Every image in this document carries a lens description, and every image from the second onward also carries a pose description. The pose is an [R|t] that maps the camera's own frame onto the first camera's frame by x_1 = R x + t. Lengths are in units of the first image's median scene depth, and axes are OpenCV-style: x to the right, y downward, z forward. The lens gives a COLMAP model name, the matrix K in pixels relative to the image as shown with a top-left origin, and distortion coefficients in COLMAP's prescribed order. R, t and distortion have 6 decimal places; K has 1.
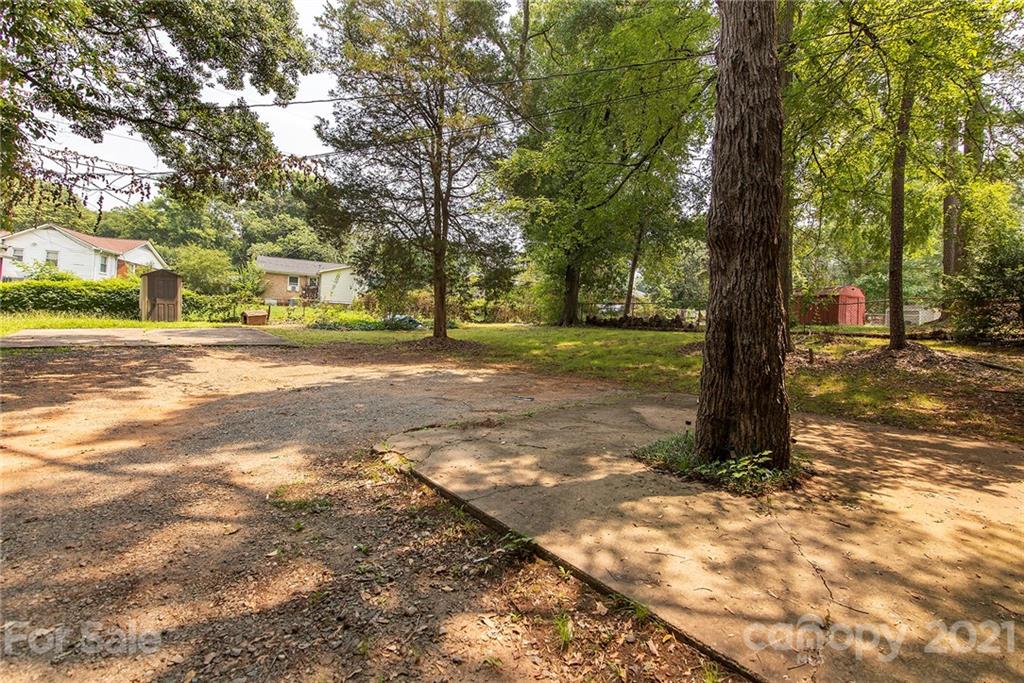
lens RADIAL K [[494.9, 0, 516.1], [0, 494.9, 324.9], [0, 0, 1]] dist [-0.000632, -0.000022]
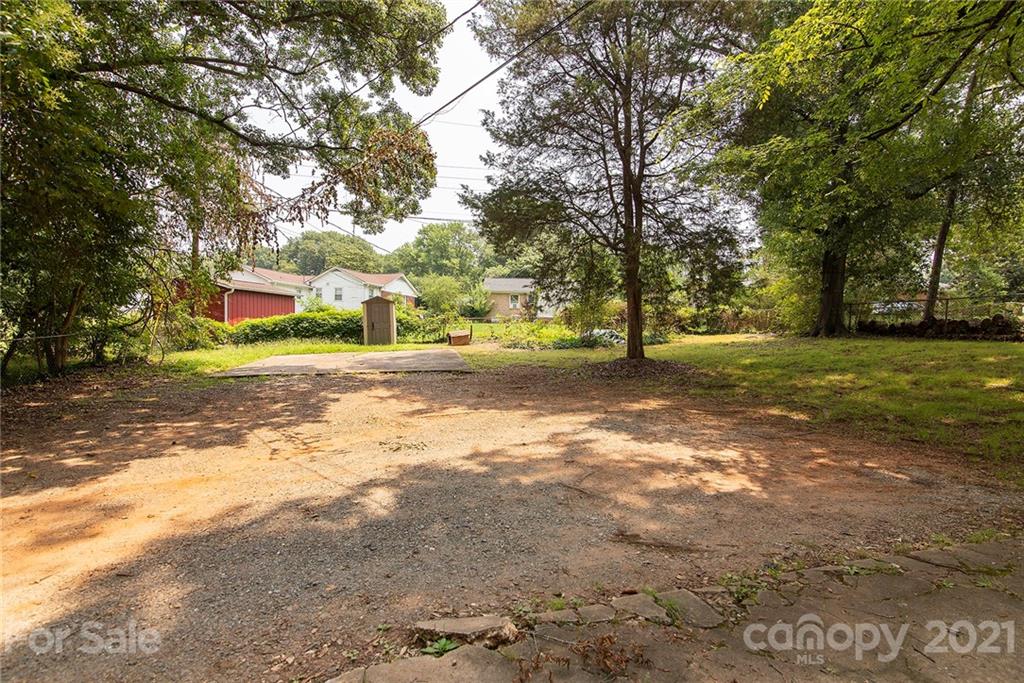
lens RADIAL K [[473.6, 0, 512.0], [0, 473.6, 341.5], [0, 0, 1]] dist [0.001381, -0.000346]
pose [[0.888010, -0.025310, -0.459127, 0.016592], [0.032102, 0.999460, 0.006993, -0.012316], [0.458702, -0.020948, 0.888343, 0.220232]]
